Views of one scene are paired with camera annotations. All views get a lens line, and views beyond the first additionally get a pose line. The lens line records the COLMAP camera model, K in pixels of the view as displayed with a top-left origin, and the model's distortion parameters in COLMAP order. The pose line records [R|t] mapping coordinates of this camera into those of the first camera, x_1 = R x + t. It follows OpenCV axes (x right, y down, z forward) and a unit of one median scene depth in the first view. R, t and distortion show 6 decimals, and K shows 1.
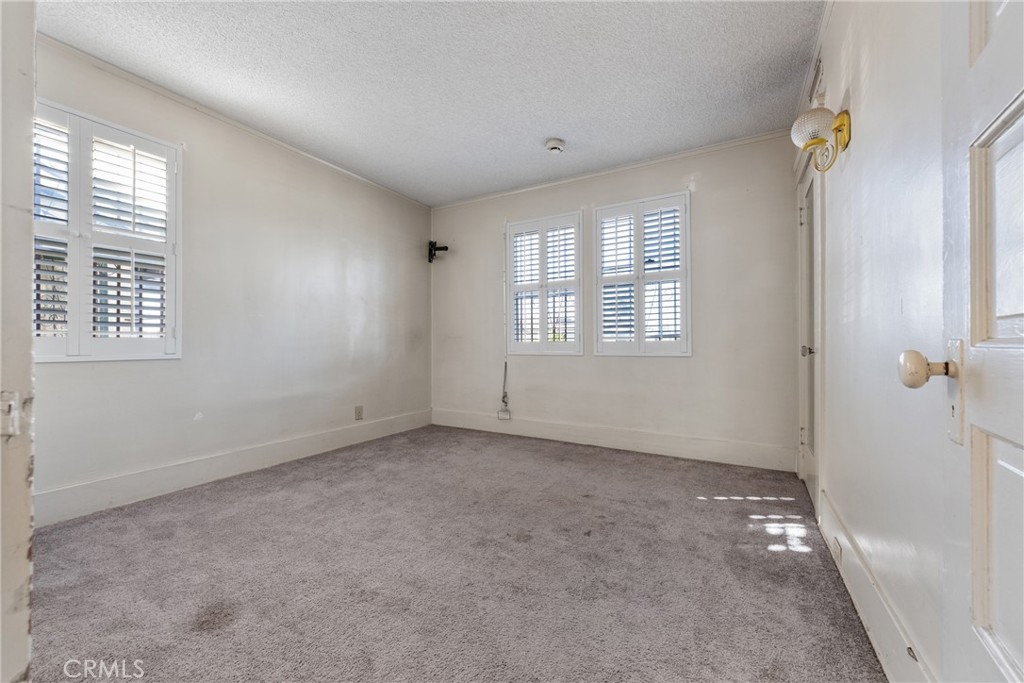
lens RADIAL K [[399.0, 0, 508.8], [0, 399.0, 342.4], [0, 0, 1]] dist [0.001976, -0.000011]
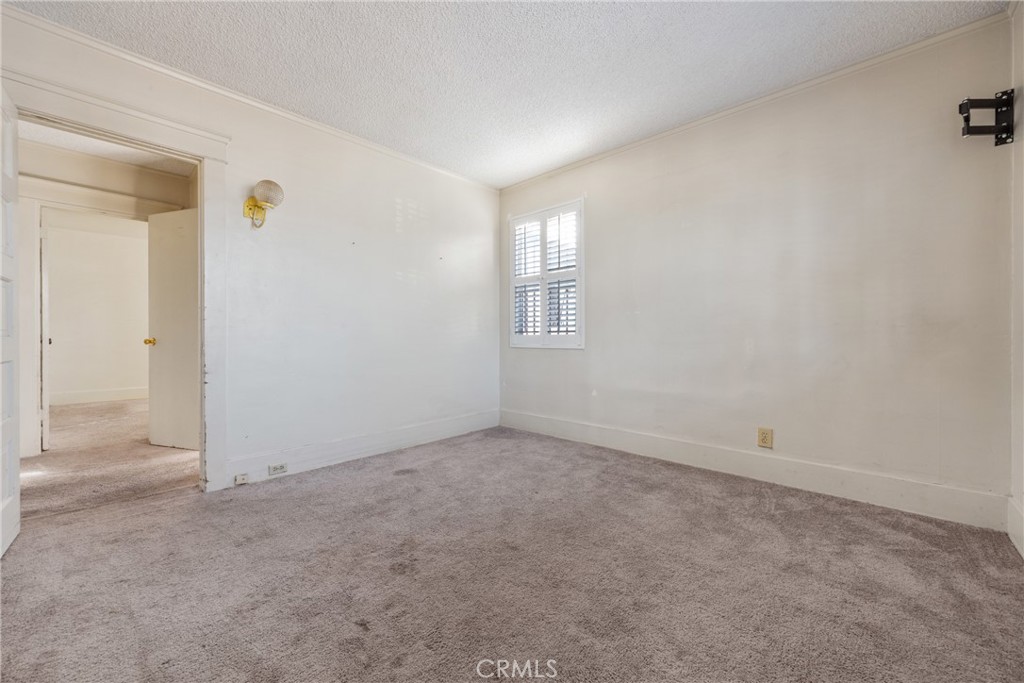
lens RADIAL K [[399.0, 0, 508.5], [0, 399.0, 342.9], [0, 0, 1]] dist [0.001976, -0.000011]
pose [[-0.224729, 0.012432, -0.974342, 0.636682], [-0.003766, 0.999900, 0.013627, 0.001089], [0.974414, 0.006732, -0.224660, 1.121616]]
